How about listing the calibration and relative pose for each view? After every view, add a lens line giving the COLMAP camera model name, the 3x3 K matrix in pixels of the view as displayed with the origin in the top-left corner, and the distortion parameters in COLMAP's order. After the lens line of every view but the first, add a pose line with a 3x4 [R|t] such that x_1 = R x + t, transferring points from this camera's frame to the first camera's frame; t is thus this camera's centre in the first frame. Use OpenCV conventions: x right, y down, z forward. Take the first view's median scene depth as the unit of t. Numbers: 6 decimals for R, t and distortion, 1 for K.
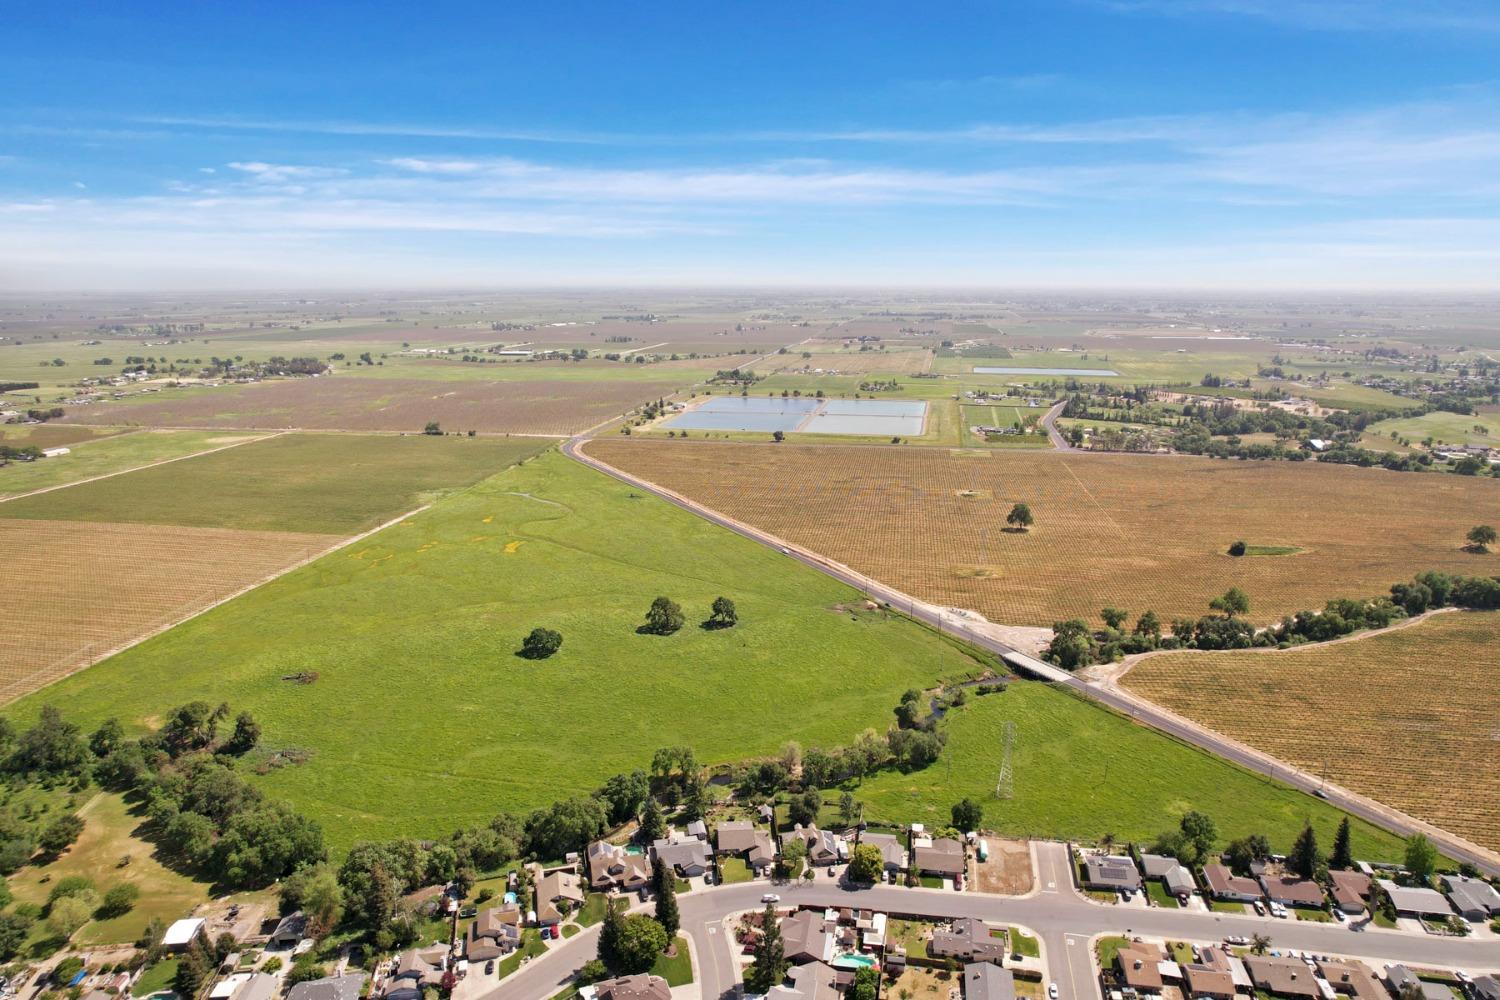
lens RADIAL K [[981.4, 0, 750.0], [0, 981.4, 500.0], [0, 0, 1]] dist [-0.066955, 0.063130]
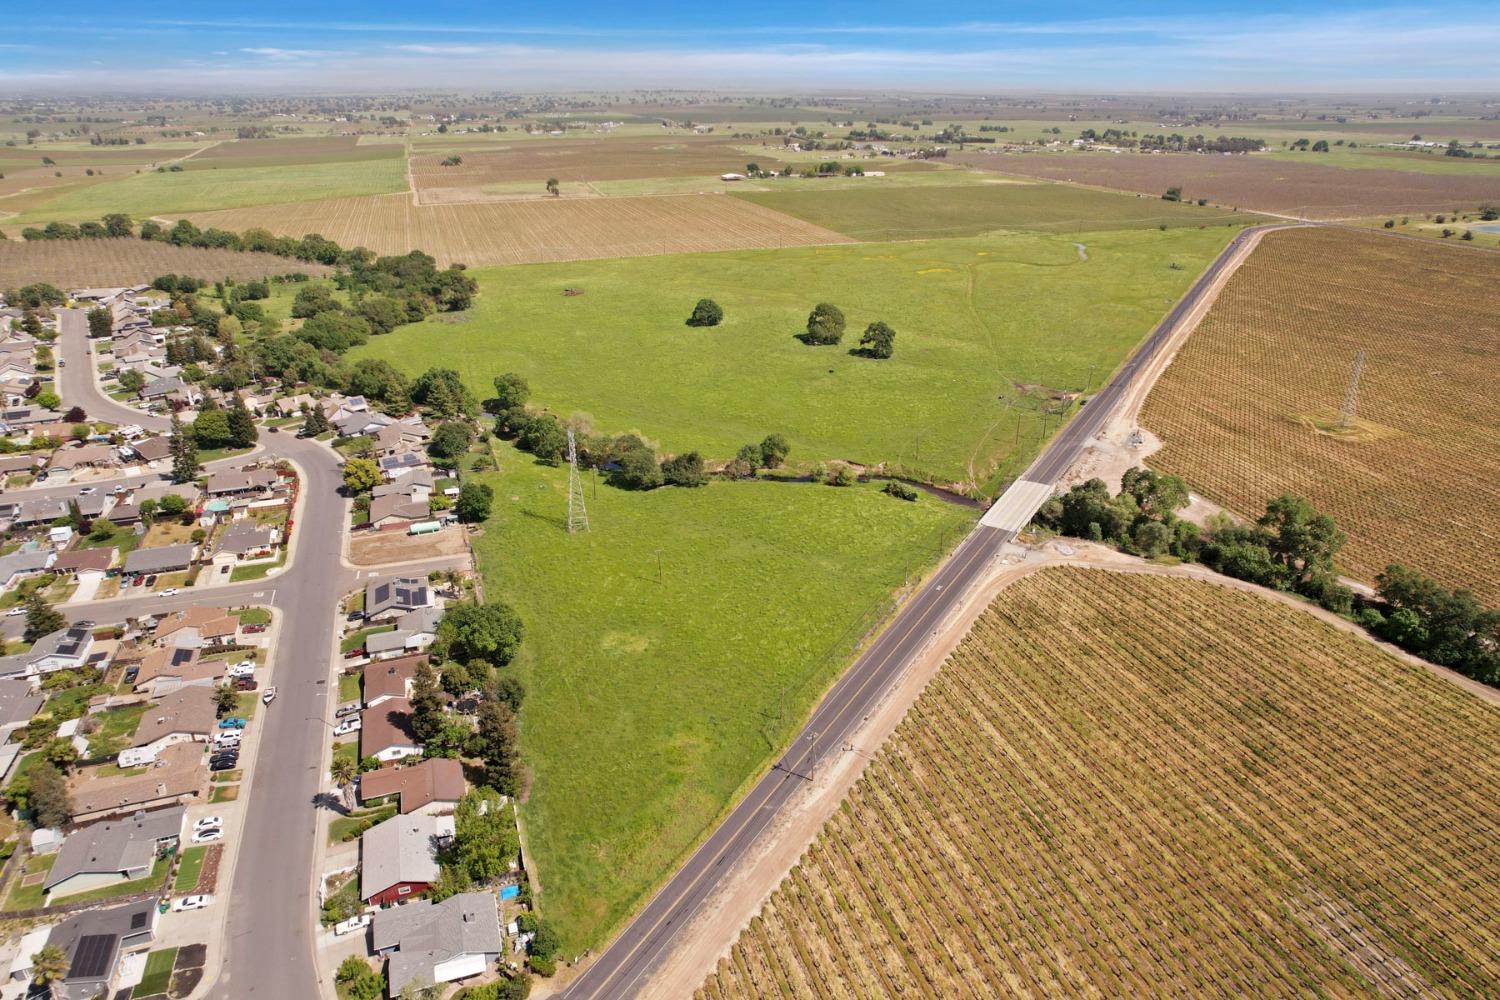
lens RADIAL K [[981.4, 0, 750.0], [0, 981.4, 500.0], [0, 0, 1]] dist [-0.066955, 0.063130]
pose [[0.457061, 0.349524, -0.817880, 0.669442], [-0.204569, 0.936208, 0.285772, 0.029796], [0.865590, 0.036698, 0.499406, 0.531778]]
